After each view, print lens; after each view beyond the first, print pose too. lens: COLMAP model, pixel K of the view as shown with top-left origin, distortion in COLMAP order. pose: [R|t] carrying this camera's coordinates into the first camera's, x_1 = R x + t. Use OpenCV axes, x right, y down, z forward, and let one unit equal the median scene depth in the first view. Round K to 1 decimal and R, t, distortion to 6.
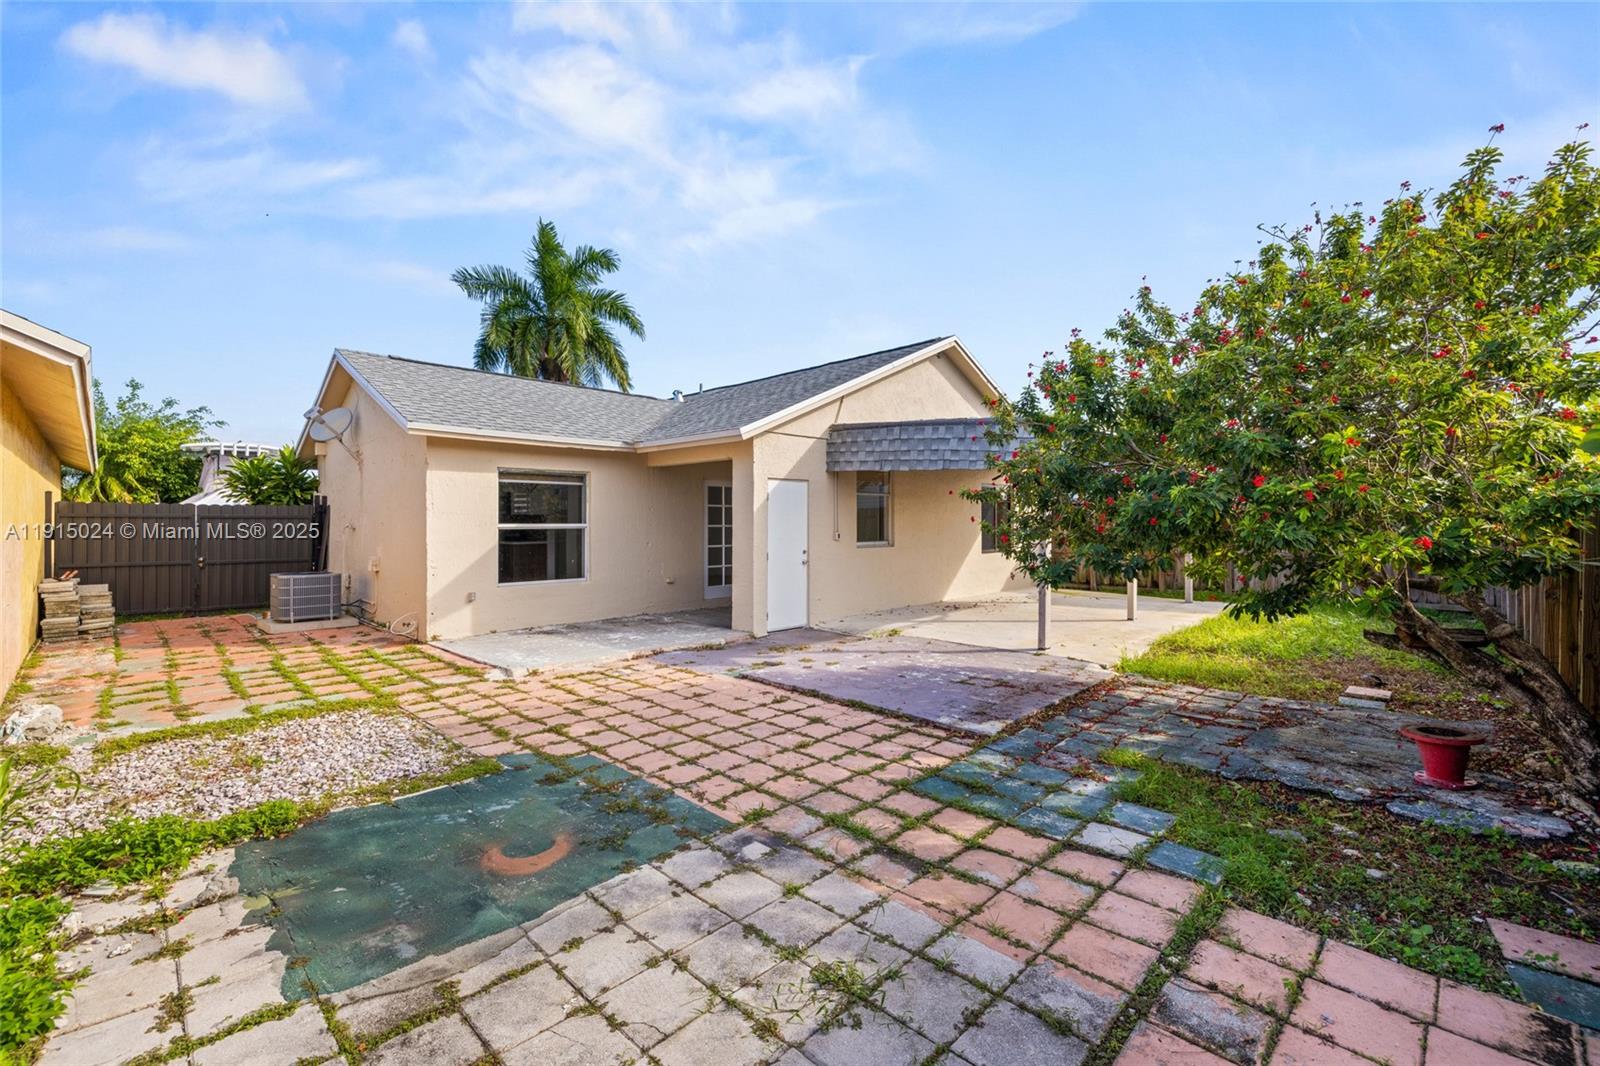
lens RADIAL K [[674.2, 0, 799.2], [0, 674.2, 539.4], [0, 0, 1]] dist [-0.001091, 0.000258]
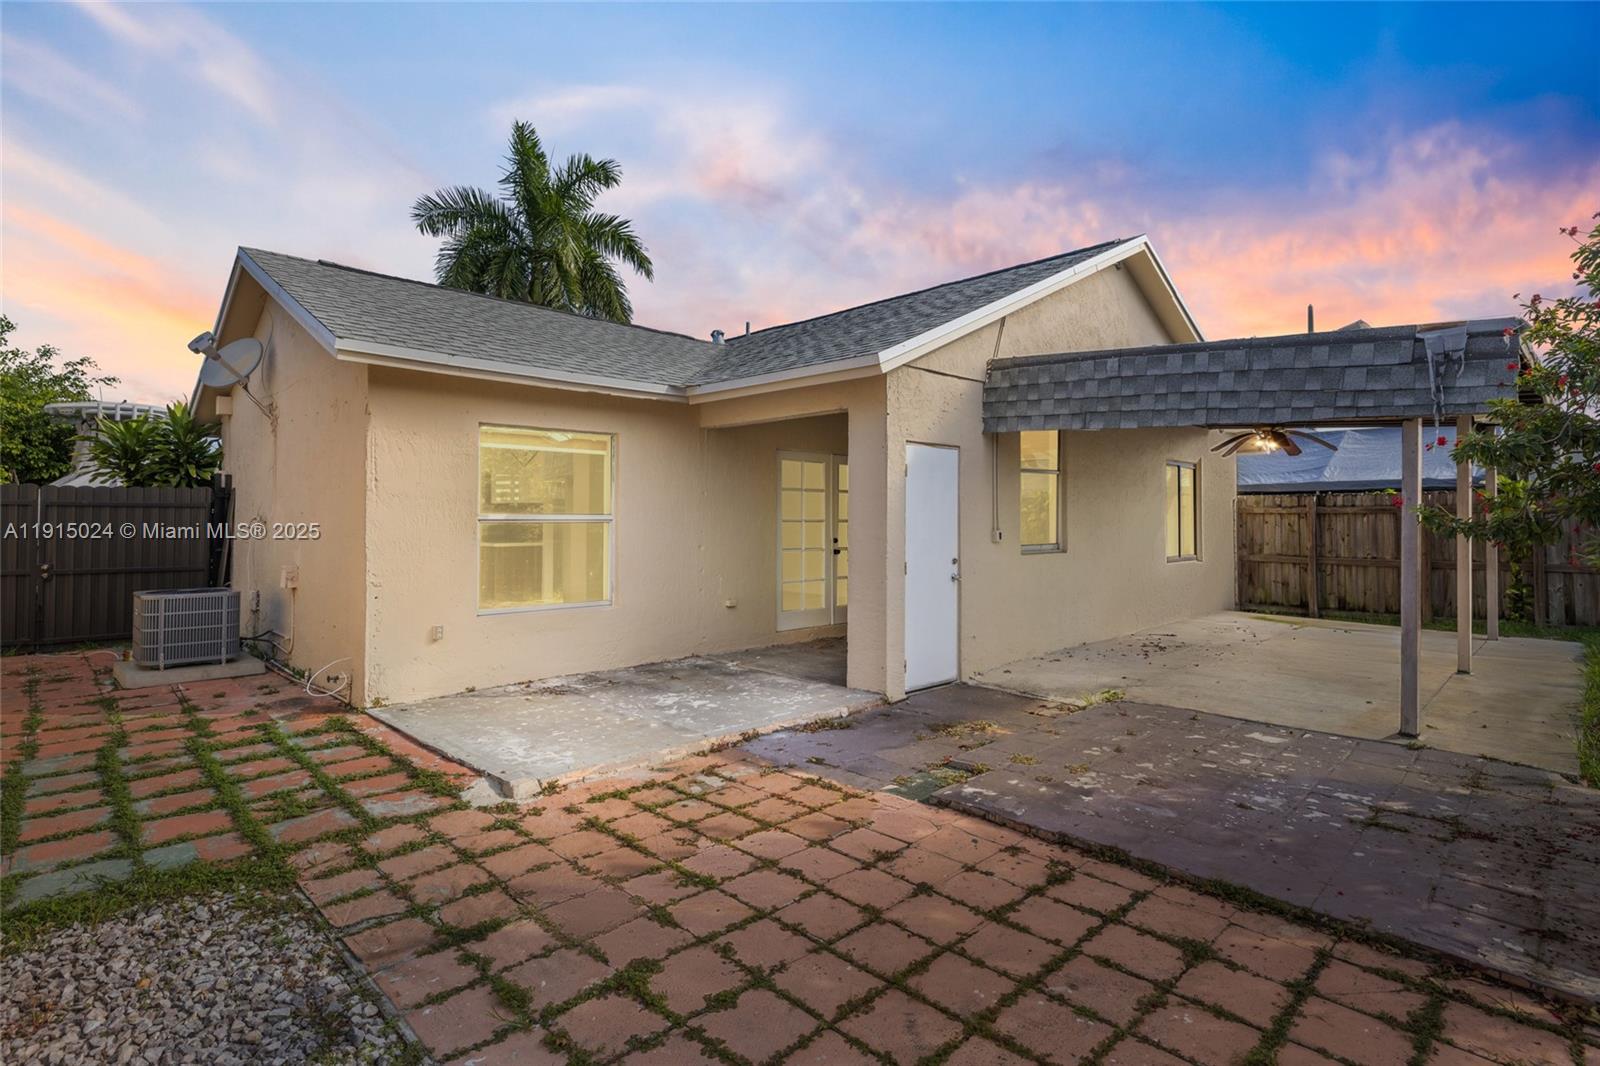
lens RADIAL K [[886.5, 0, 788.6], [0, 886.5, 529.2], [0, 0, 1]] dist [-0.005430, -0.000621]
pose [[0.997452, 0.003370, -0.071257, -0.105118], [-0.004294, 0.999909, -0.012806, 0.000222], [0.071208, 0.013079, 0.997376, 0.208603]]
